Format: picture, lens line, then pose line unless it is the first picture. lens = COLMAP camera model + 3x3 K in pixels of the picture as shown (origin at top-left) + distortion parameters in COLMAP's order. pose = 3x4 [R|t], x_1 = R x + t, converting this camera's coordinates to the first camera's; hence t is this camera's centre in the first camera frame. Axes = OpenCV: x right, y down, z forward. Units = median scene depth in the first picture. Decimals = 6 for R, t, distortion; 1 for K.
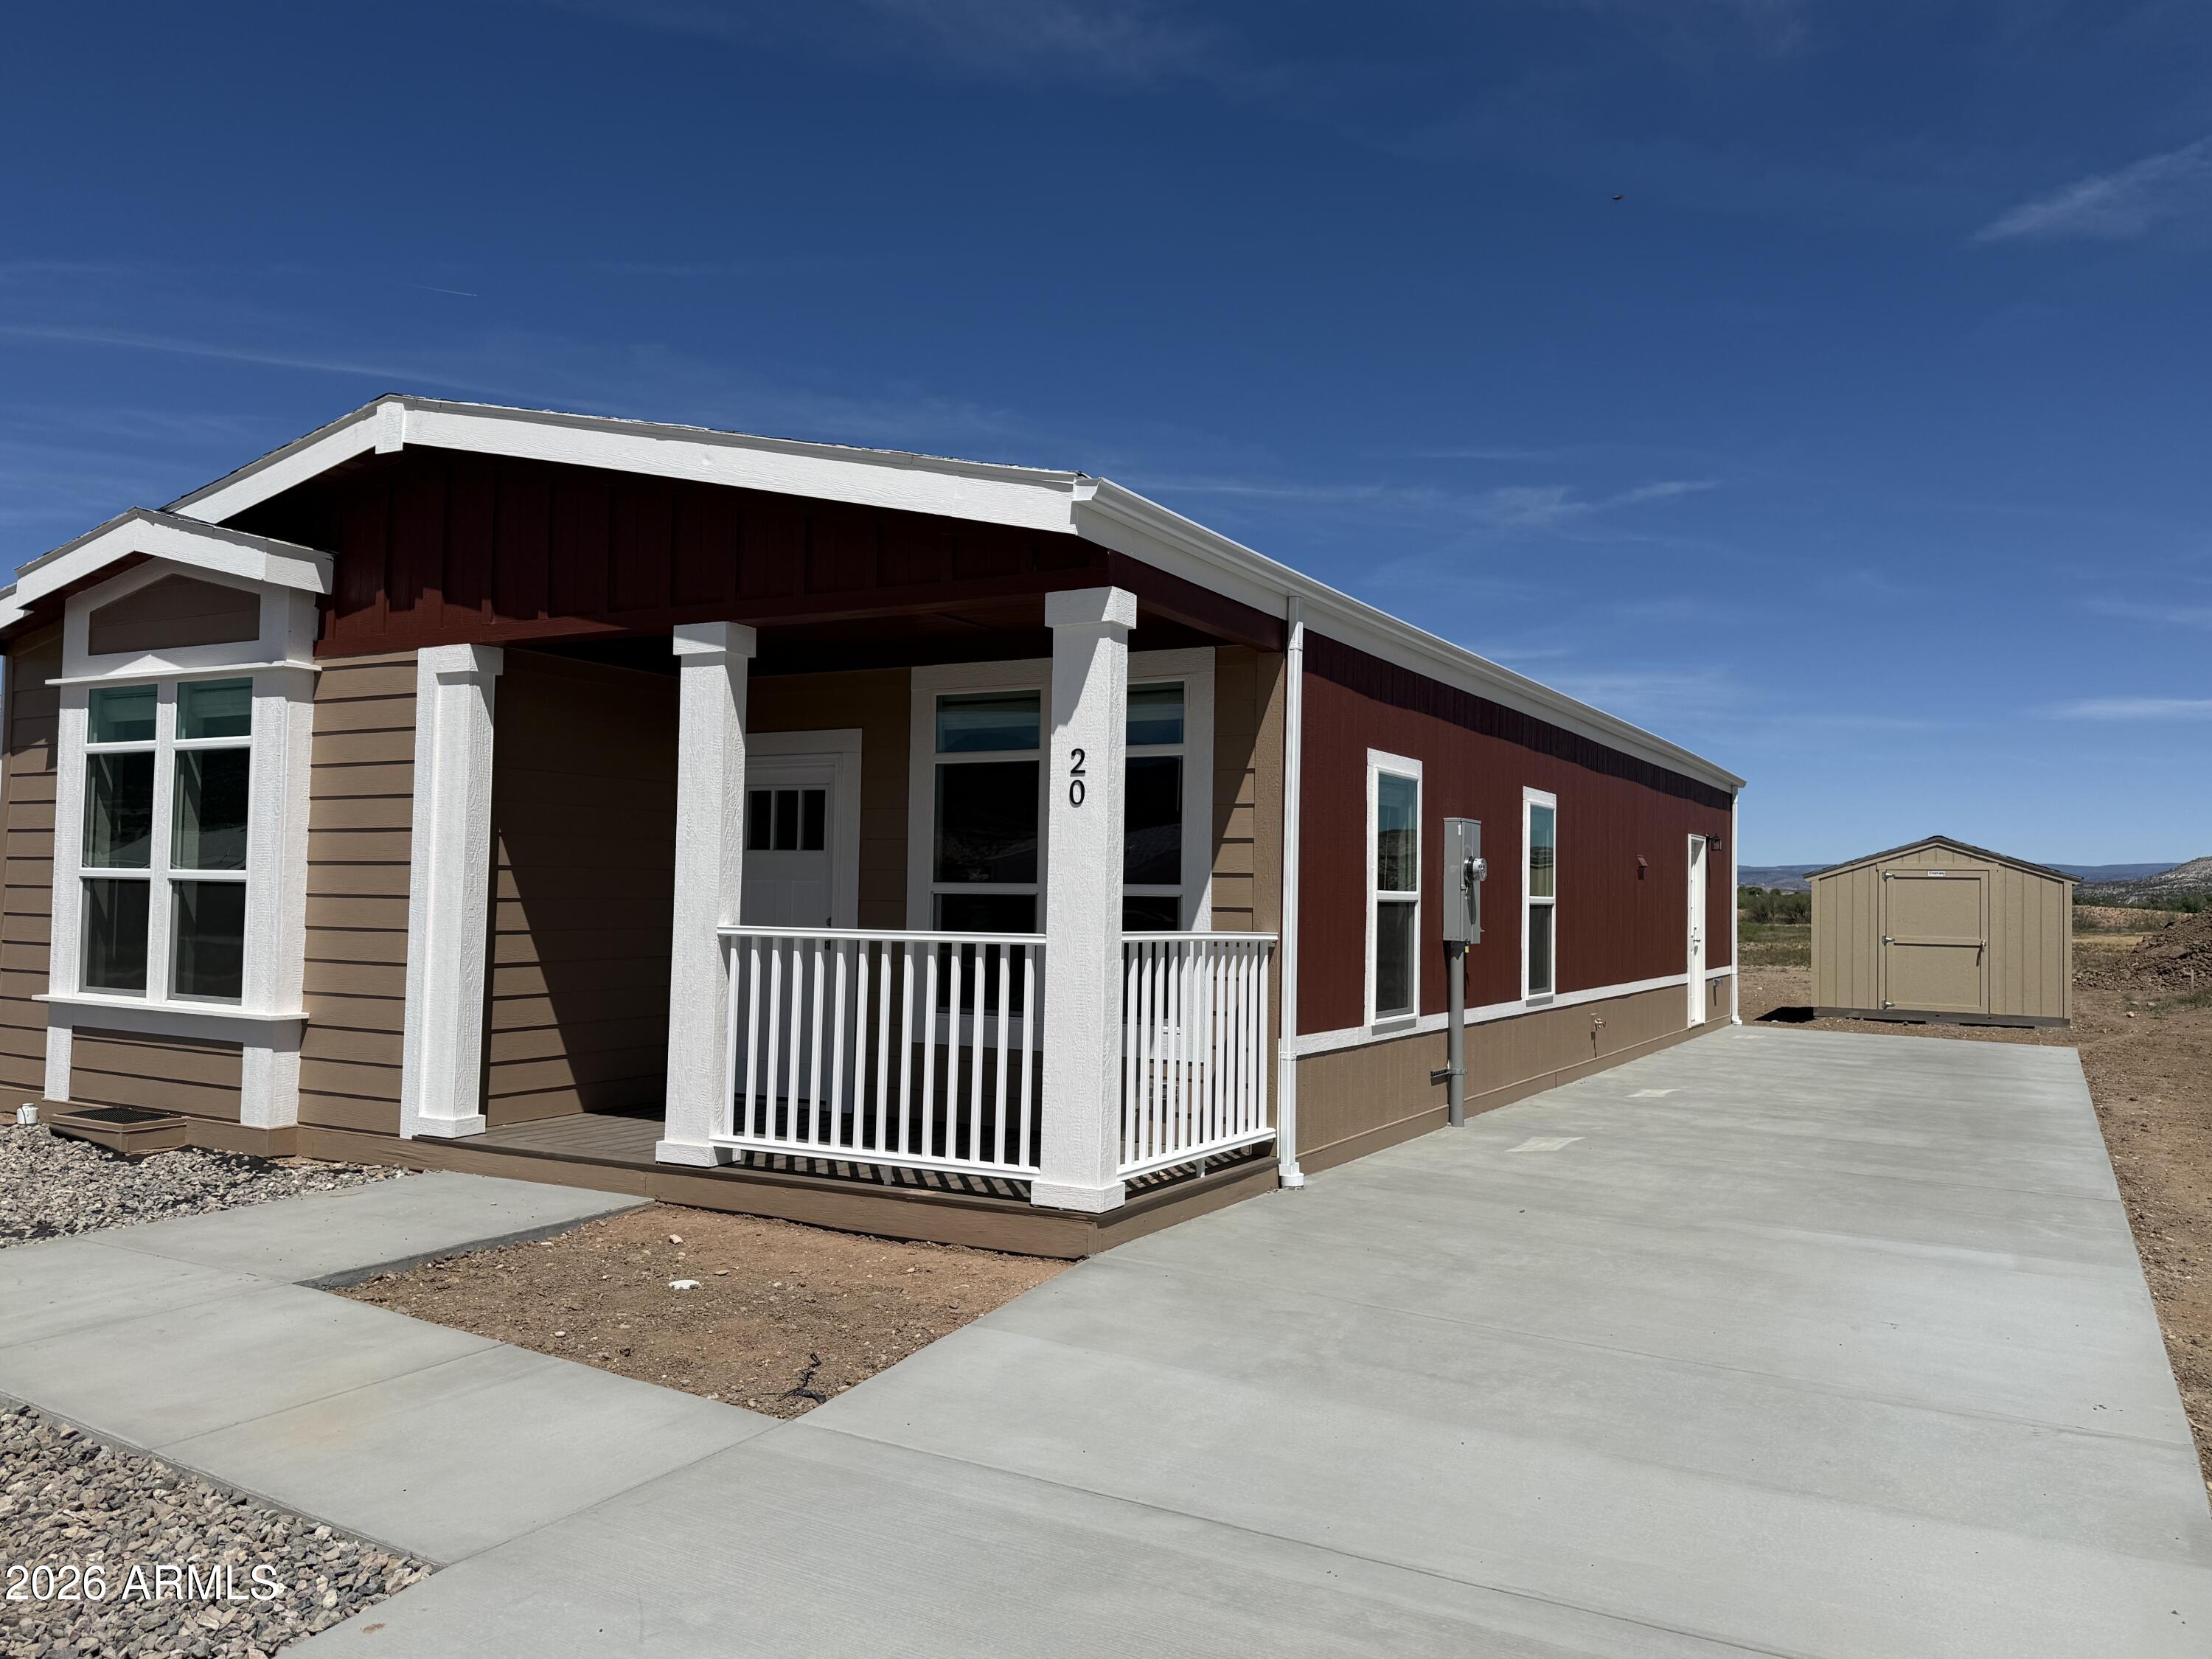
lens RADIAL K [[1630.9, 0, 1116.4], [0, 1630.9, 828.3], [0, 0, 1]] dist [0.005071, -0.034969]
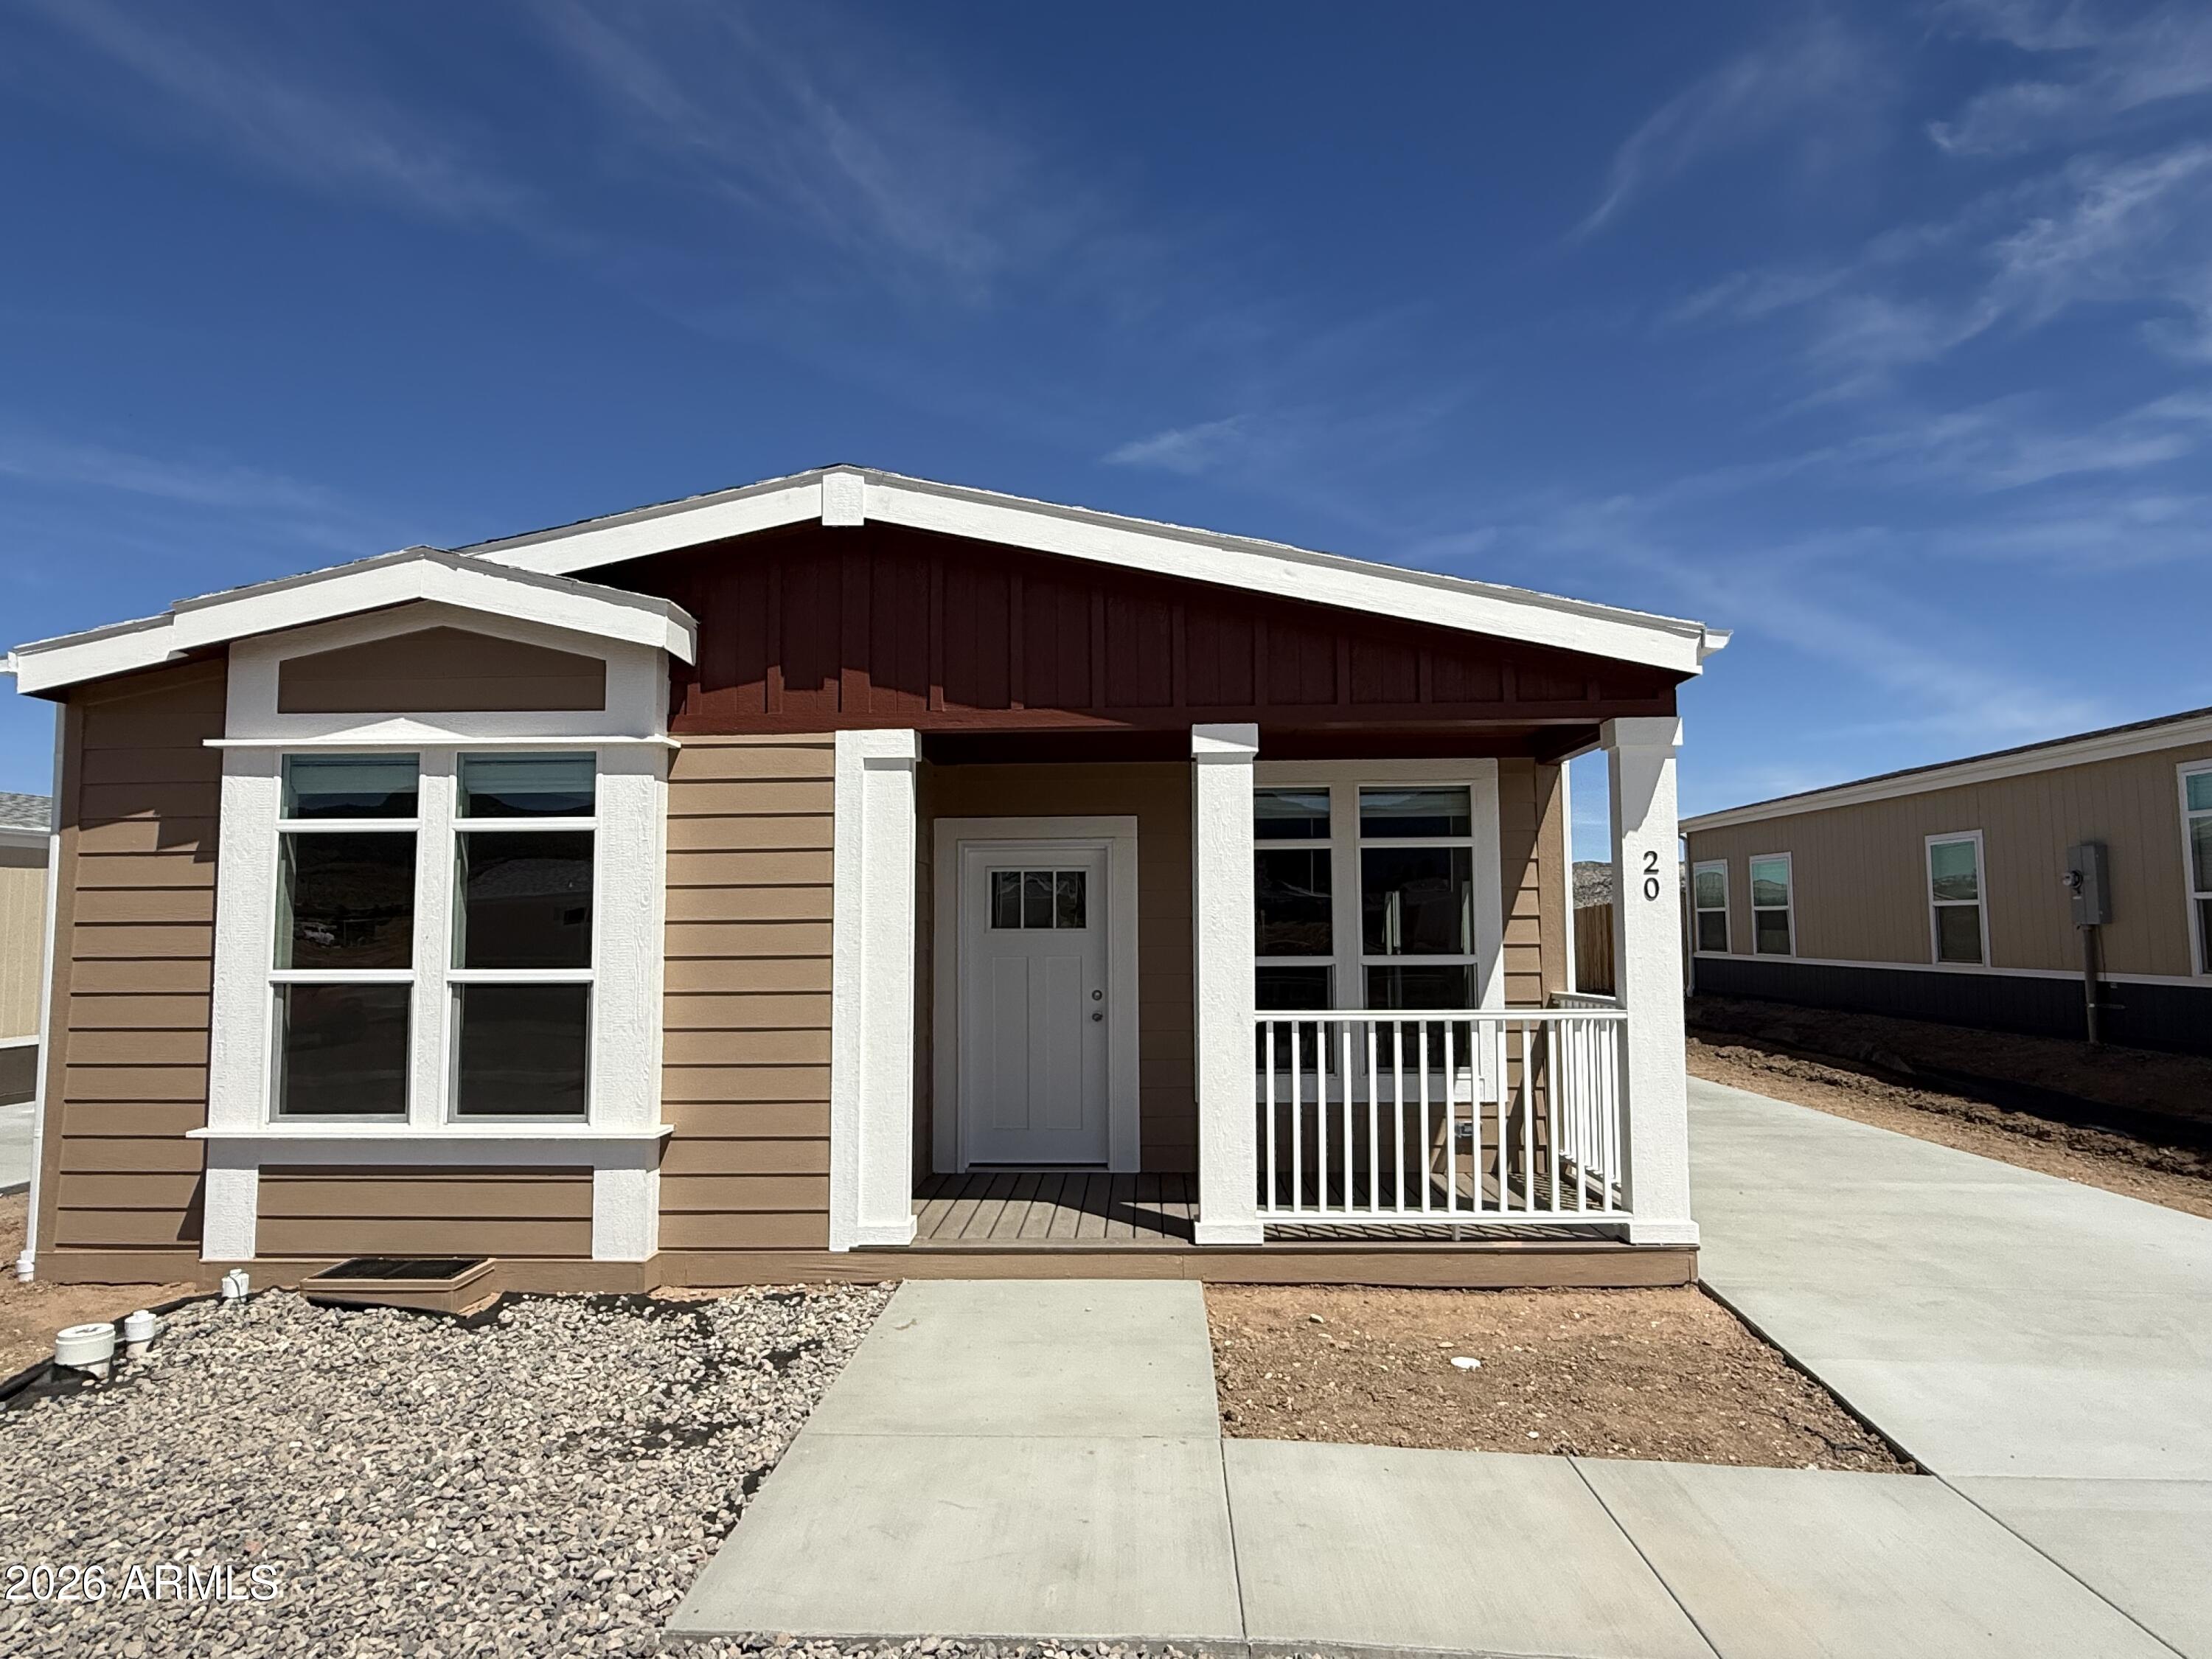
lens RADIAL K [[1299.4, 0, 1099.2], [0, 1299.4, 825.7], [0, 0, 1]] dist [-0.004614, -0.002513]
pose [[0.898035, 0.011806, 0.439766, -0.601853], [0.003630, 0.999407, -0.034244, -0.027352], [-0.439909, 0.032349, 0.897459, 0.244117]]
